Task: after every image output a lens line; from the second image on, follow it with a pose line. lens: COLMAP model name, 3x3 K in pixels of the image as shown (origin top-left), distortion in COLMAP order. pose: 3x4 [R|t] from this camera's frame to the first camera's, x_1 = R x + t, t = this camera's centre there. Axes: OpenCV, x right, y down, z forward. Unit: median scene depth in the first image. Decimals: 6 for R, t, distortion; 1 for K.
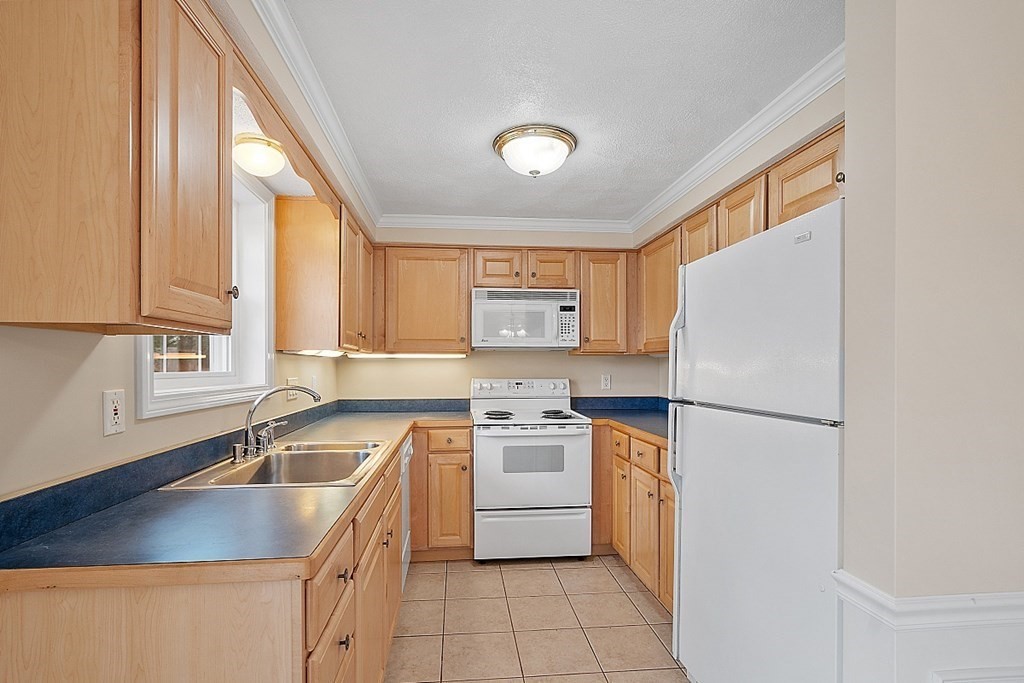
lens RADIAL K [[457.3, 0, 504.6], [0, 457.3, 359.7], [0, 0, 1]] dist [-0.000743, 0.000209]
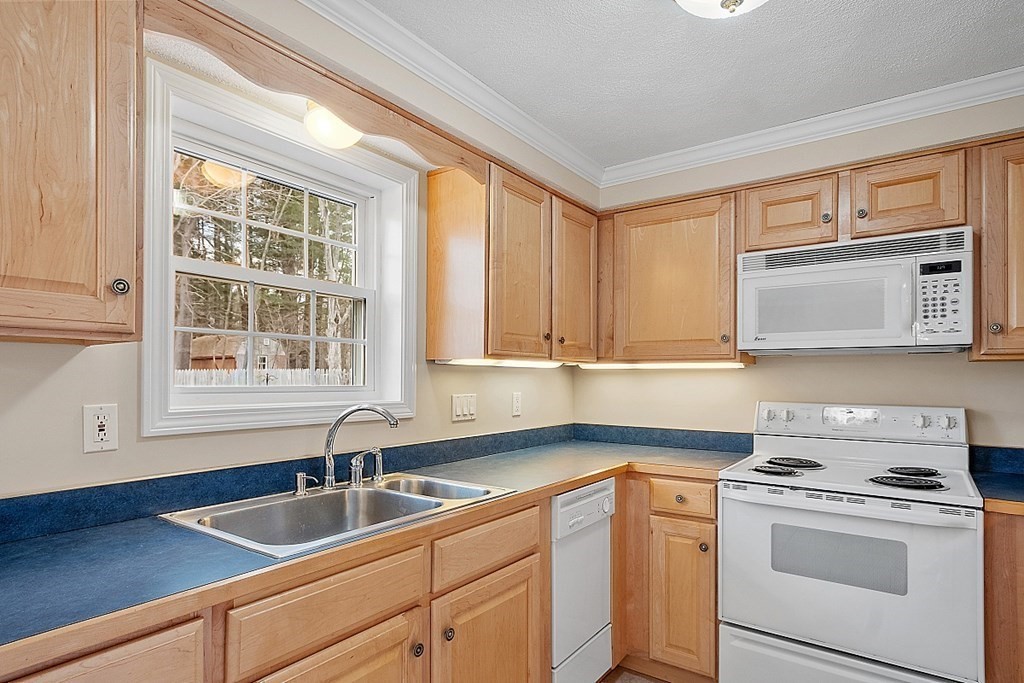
lens RADIAL K [[549.4, 0, 513.2], [0, 549.4, 369.4], [0, 0, 1]] dist [0.002527, 0.000569]
pose [[0.753921, -0.005232, -0.656945, 0.184346], [0.002723, 0.999985, -0.004839, 0.000724], [0.656960, 0.001860, 0.753923, 0.247349]]
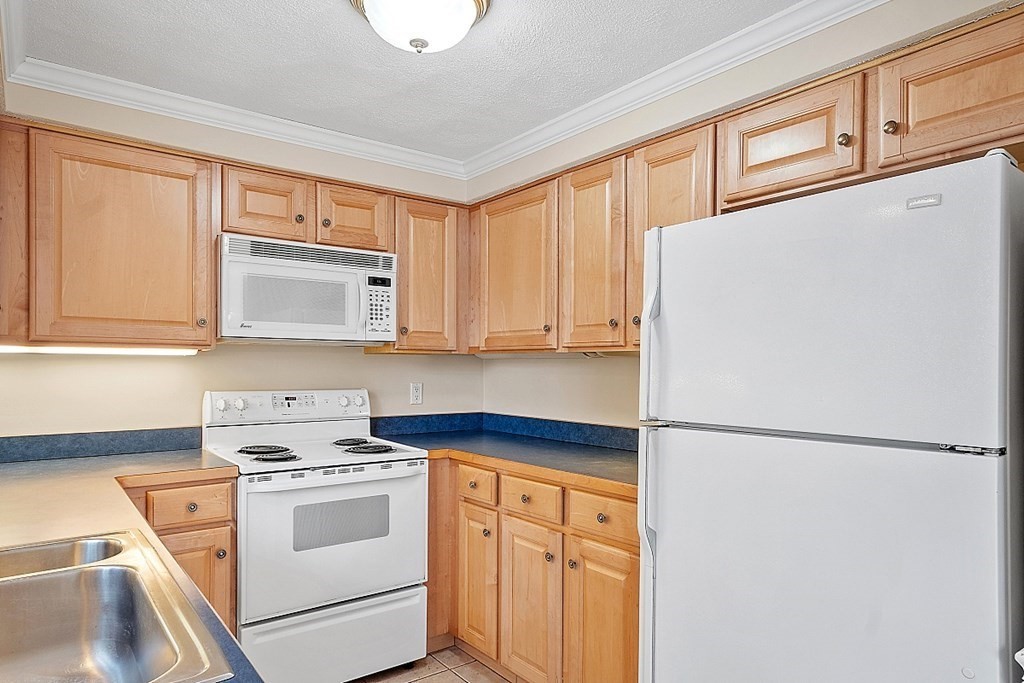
lens RADIAL K [[614.9, 0, 494.6], [0, 614.9, 362.8], [0, 0, 1]] dist [0.019647, 0.001357]
pose [[0.865324, 0.007947, 0.501151, -0.161156], [-0.010355, 0.999944, 0.002022, -0.000193], [-0.501107, -0.006939, 0.865358, 0.166425]]
